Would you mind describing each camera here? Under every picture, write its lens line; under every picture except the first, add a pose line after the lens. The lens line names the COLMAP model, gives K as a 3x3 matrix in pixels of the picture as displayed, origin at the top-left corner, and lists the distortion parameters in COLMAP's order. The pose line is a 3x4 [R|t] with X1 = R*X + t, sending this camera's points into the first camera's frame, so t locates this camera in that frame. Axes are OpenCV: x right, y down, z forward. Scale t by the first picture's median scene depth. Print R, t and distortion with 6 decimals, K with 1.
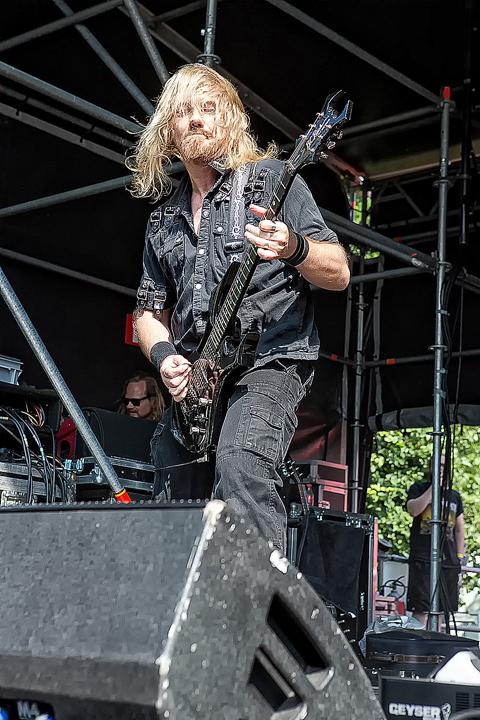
lens RADIAL K [[1381.2, 0, 240.0], [0, 1381.2, 360.0], [0, 0, 1]] dist [0.034594, 0.198718]
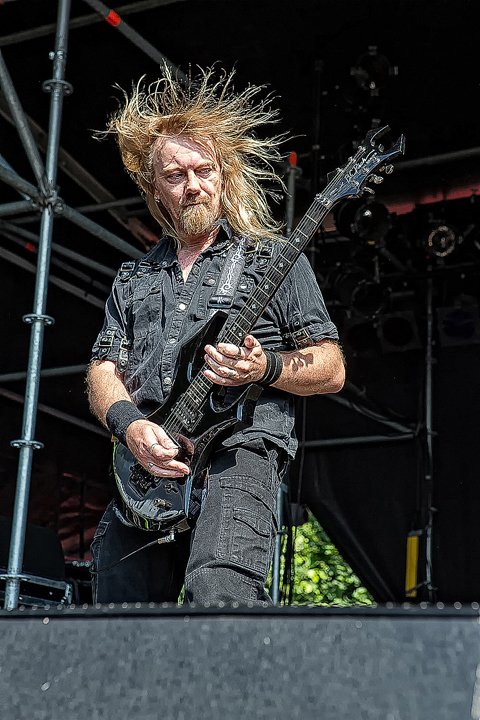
lens RADIAL K [[1399.6, 0, 240.0], [0, 1399.6, 360.0], [0, 0, 1]] dist [0.182837, 0.063675]
pose [[0.974676, 0.055233, 0.216692, -0.255046], [-0.039565, 0.996323, -0.075989, 0.039527], [-0.220092, 0.065492, 0.973278, 0.354664]]
